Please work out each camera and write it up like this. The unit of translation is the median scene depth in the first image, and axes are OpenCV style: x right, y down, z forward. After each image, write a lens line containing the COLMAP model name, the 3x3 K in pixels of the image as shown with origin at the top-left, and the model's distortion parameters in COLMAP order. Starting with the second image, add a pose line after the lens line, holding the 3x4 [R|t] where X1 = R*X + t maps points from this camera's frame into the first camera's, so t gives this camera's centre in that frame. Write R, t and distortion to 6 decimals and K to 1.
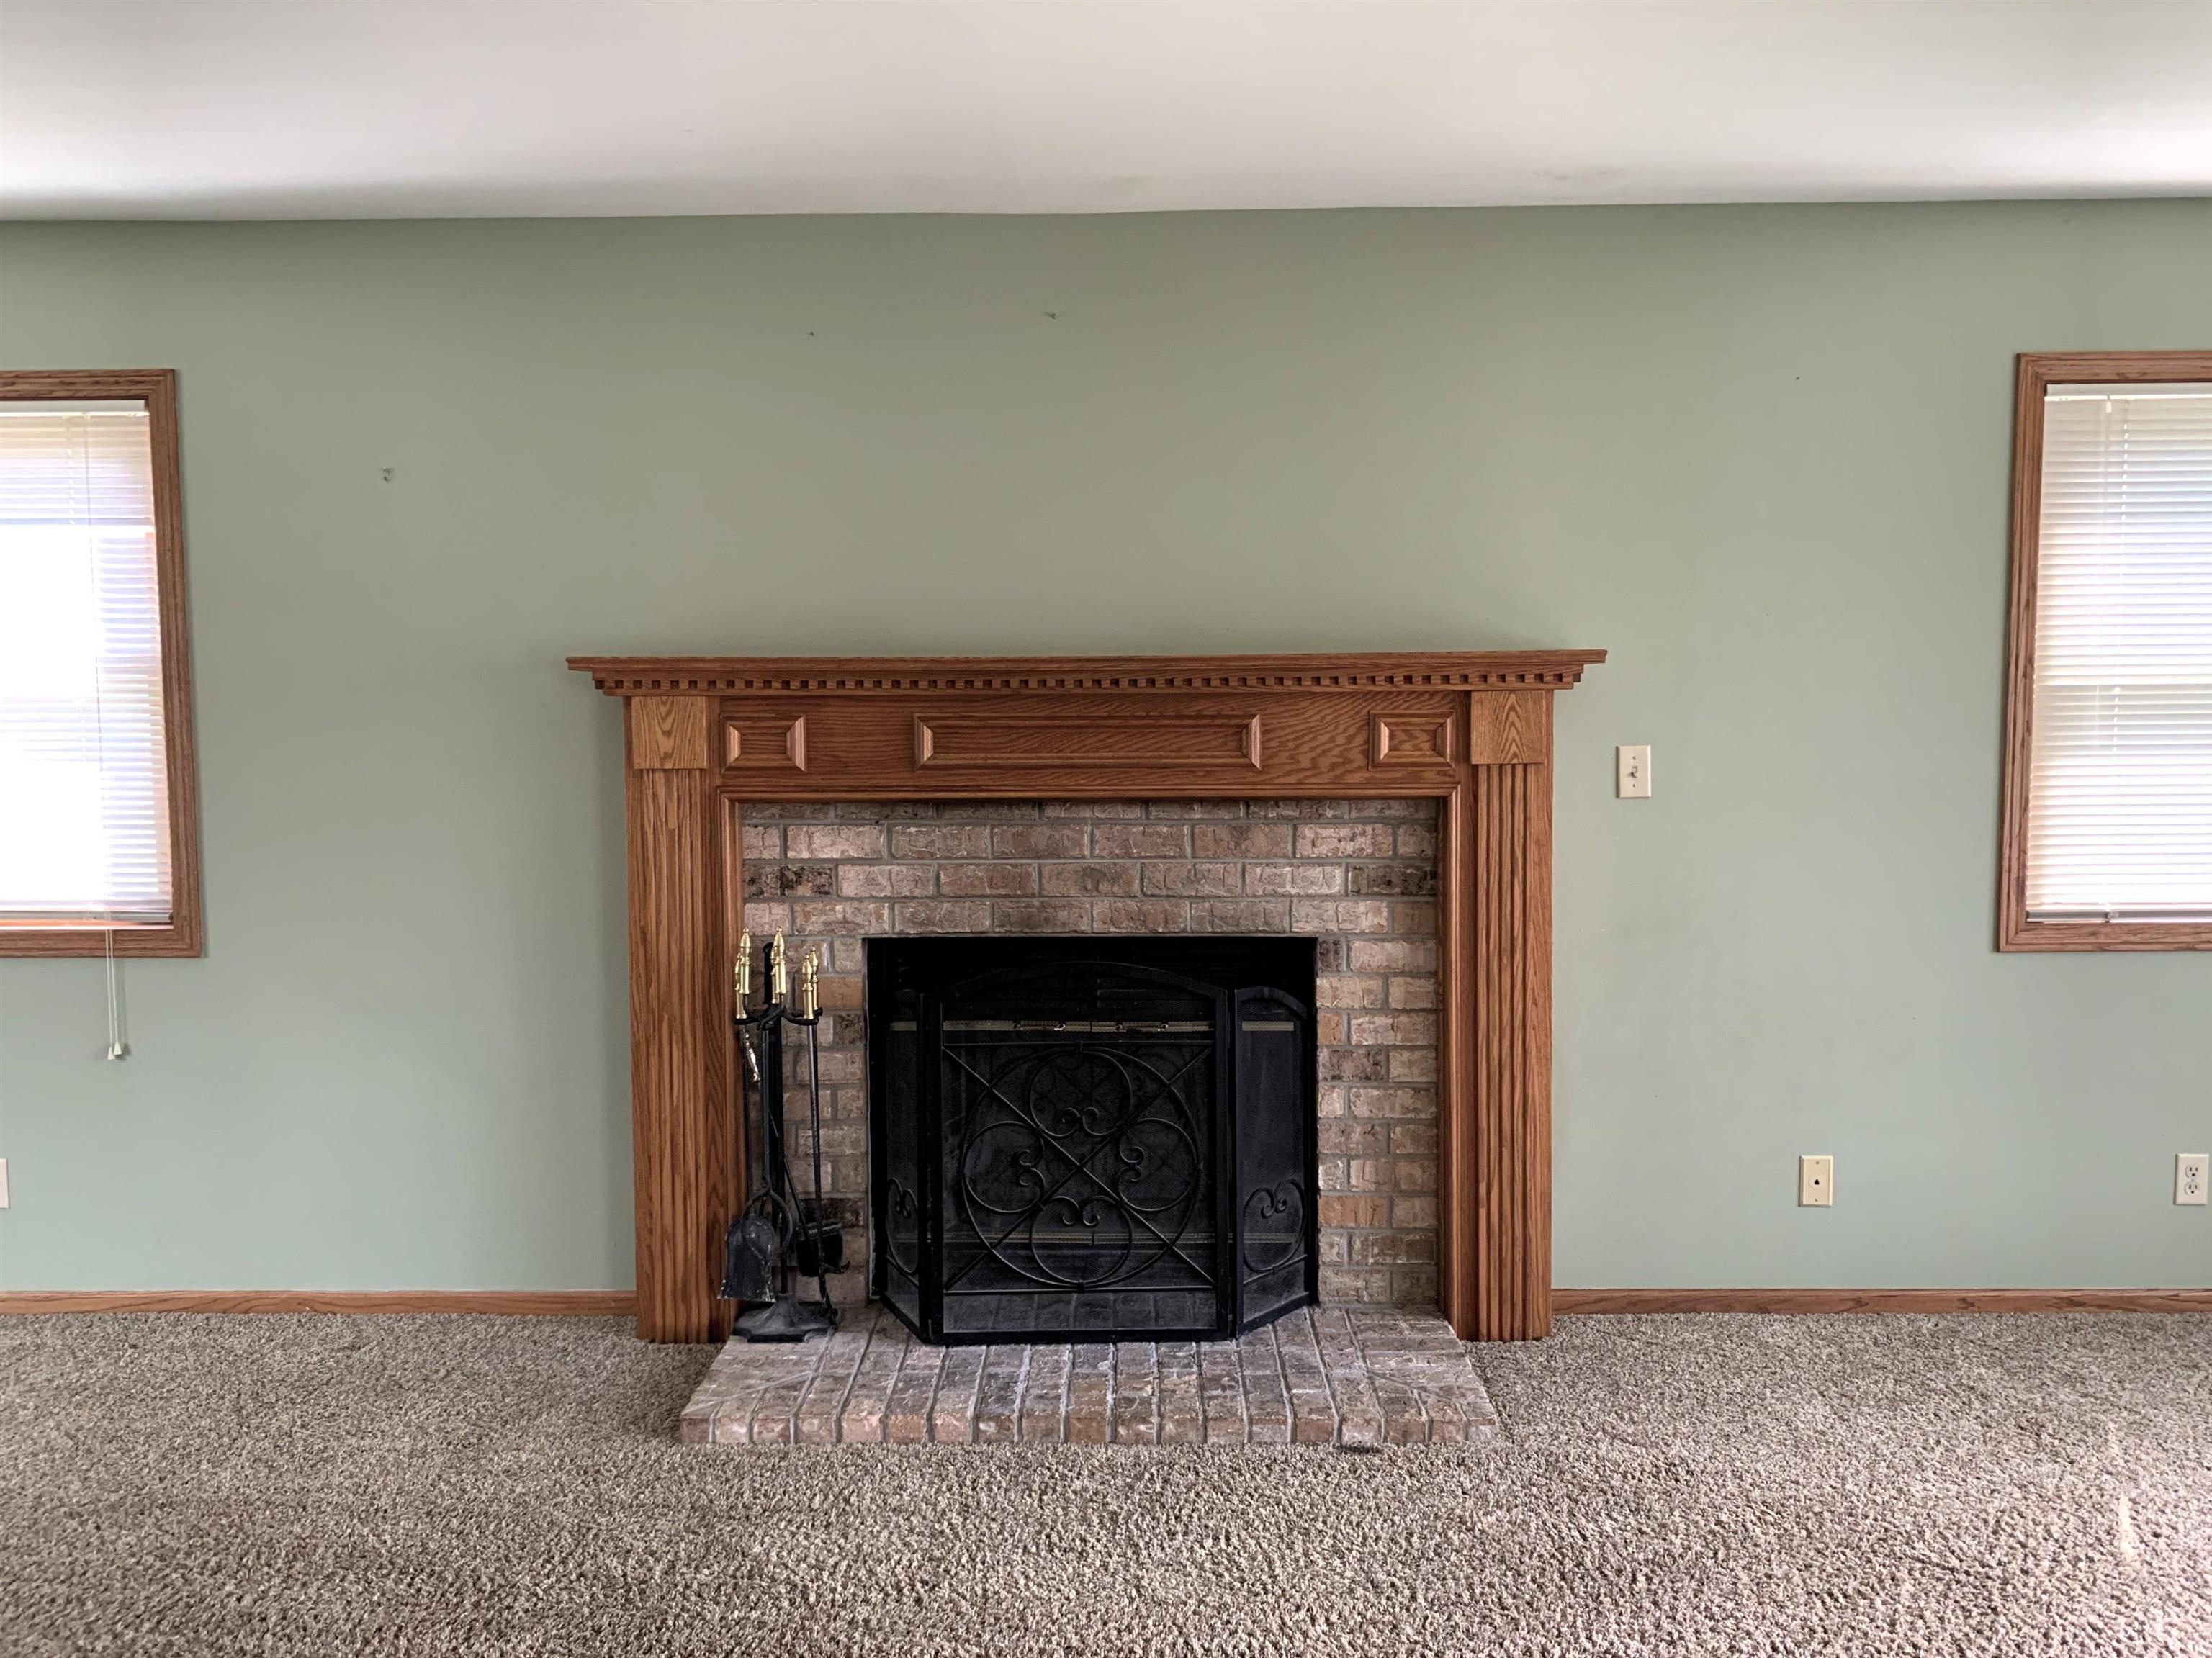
lens RADIAL K [[1711.8, 0, 1106.2], [0, 1711.8, 764.7], [0, 0, 1]] dist [0.050502, -0.082104]
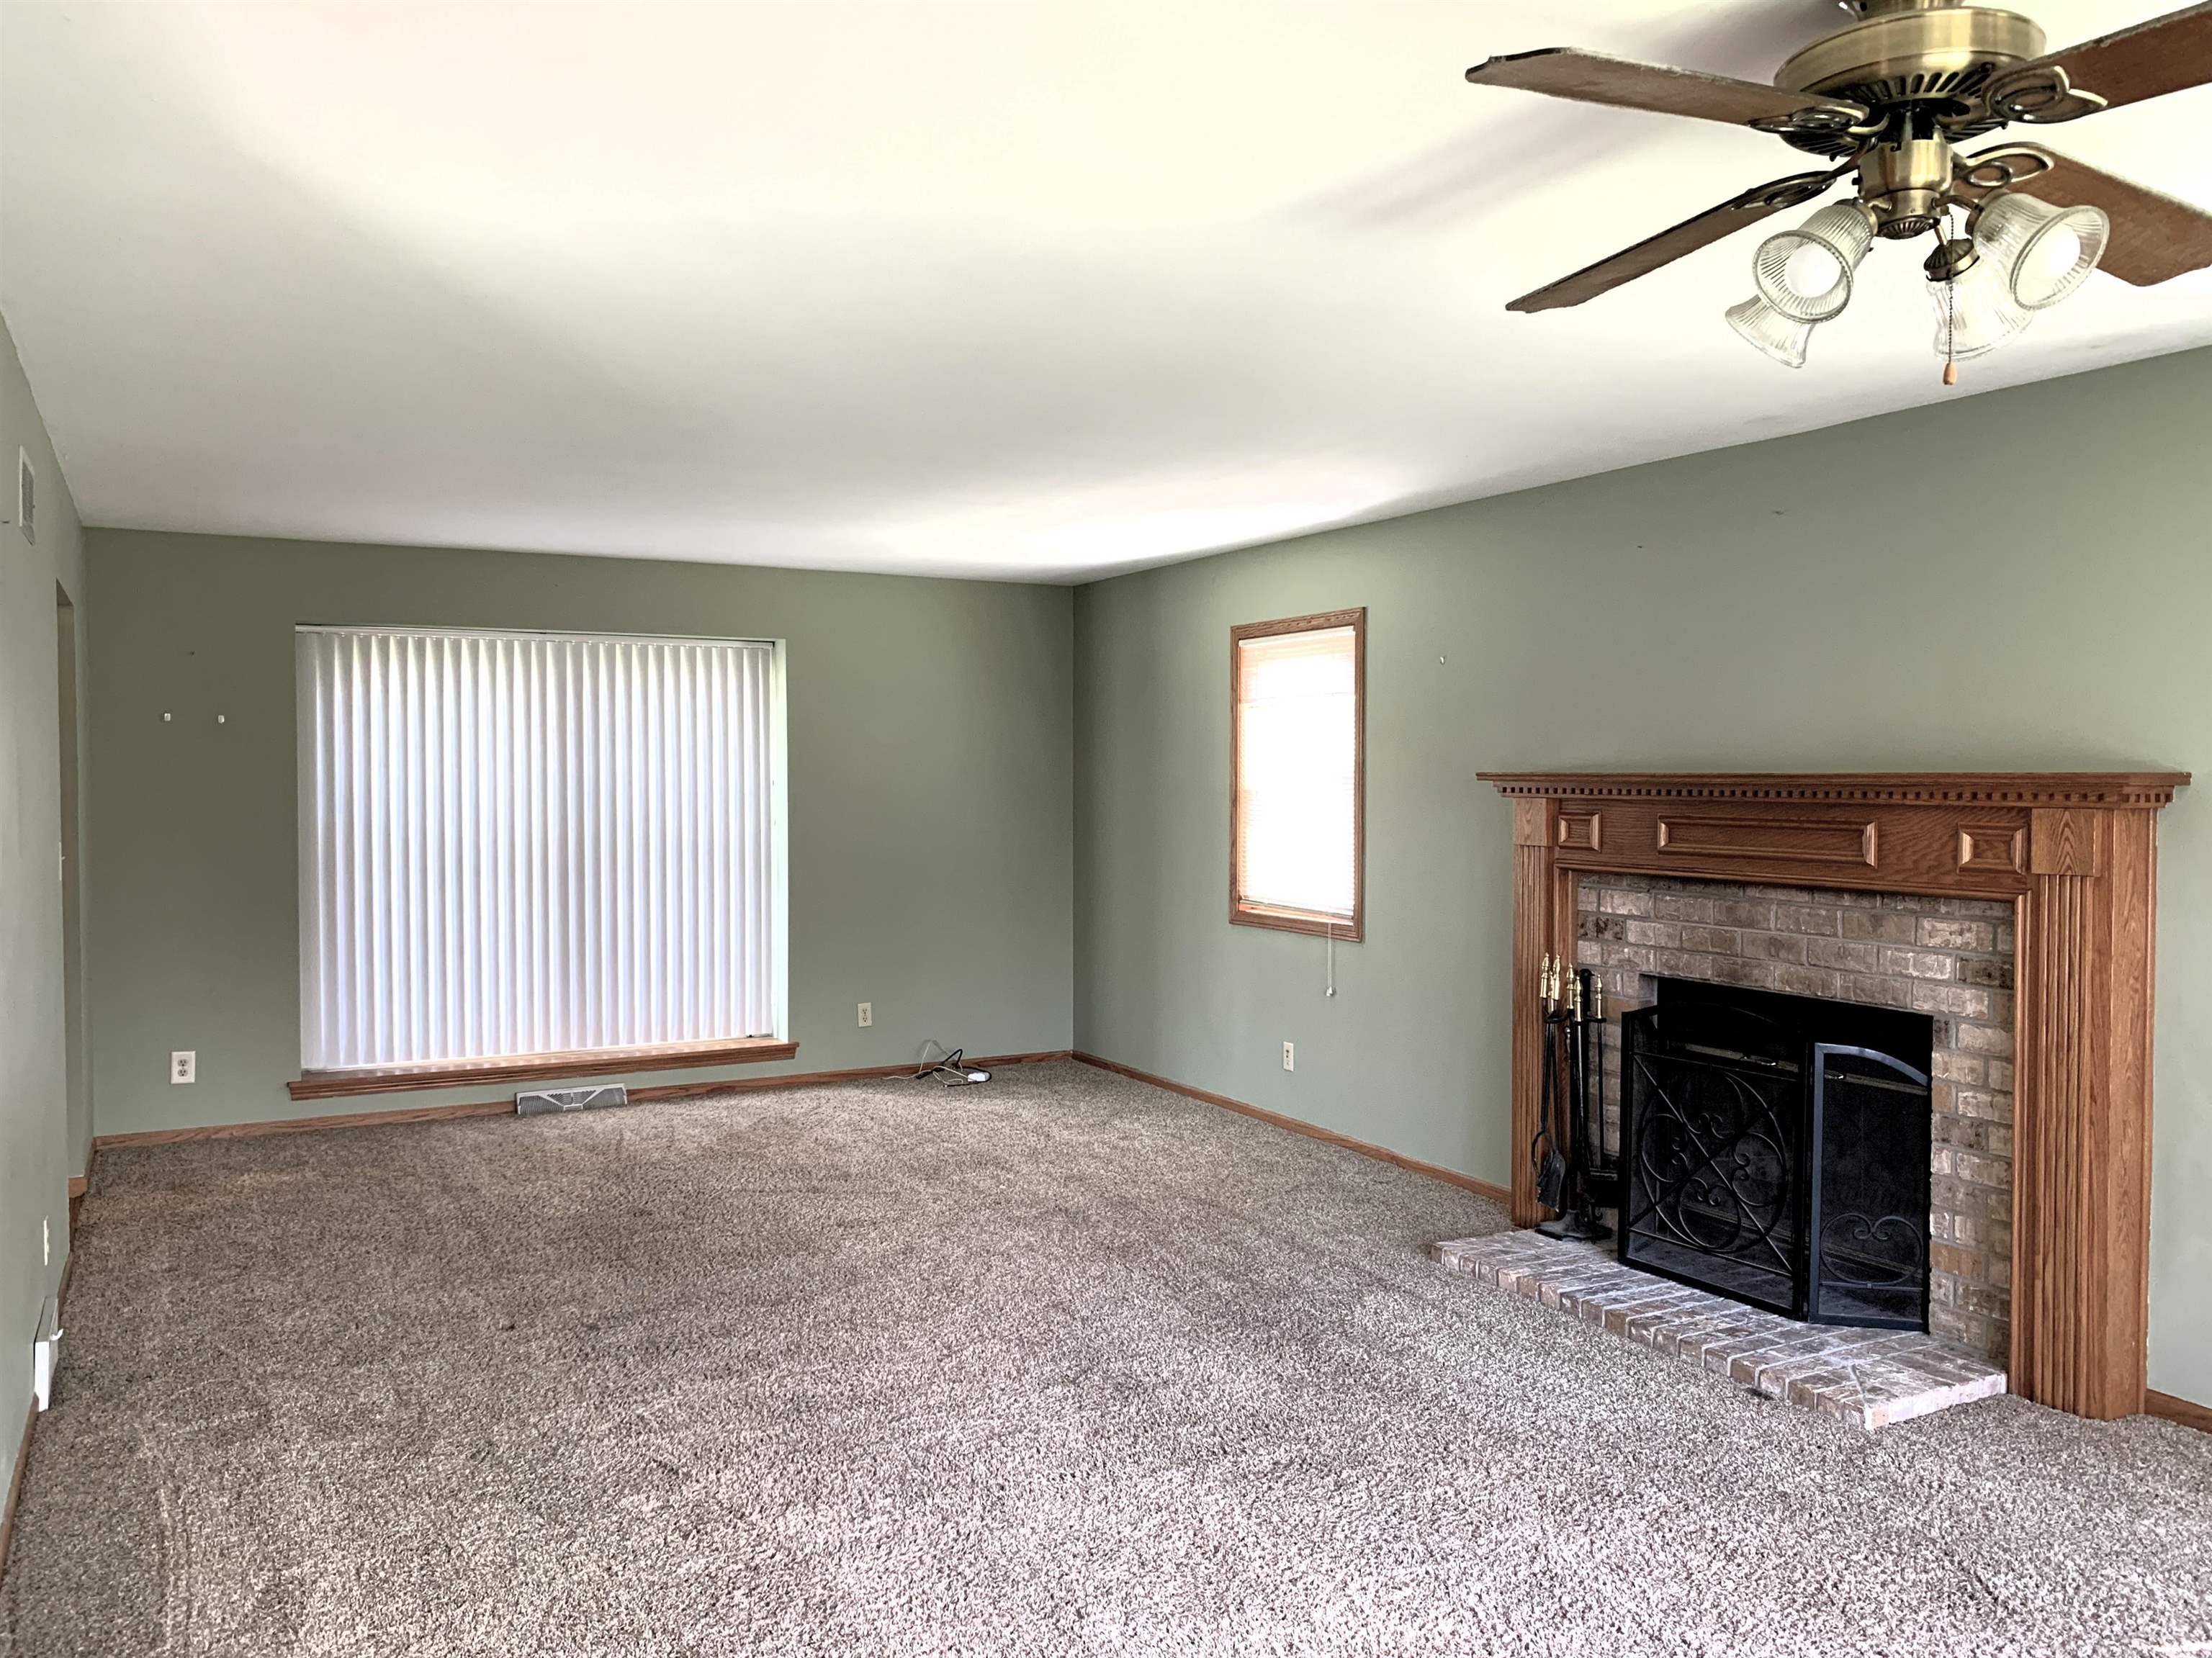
lens RADIAL K [[1711.8, 0, 1106.2], [0, 1711.8, 764.7], [0, 0, 1]] dist [0.050502, -0.082104]
pose [[0.486220, 0.002929, -0.873832, 0.871571], [-0.038608, 0.999090, -0.018134, -0.026375], [0.872983, 0.042554, 0.485890, -0.063167]]
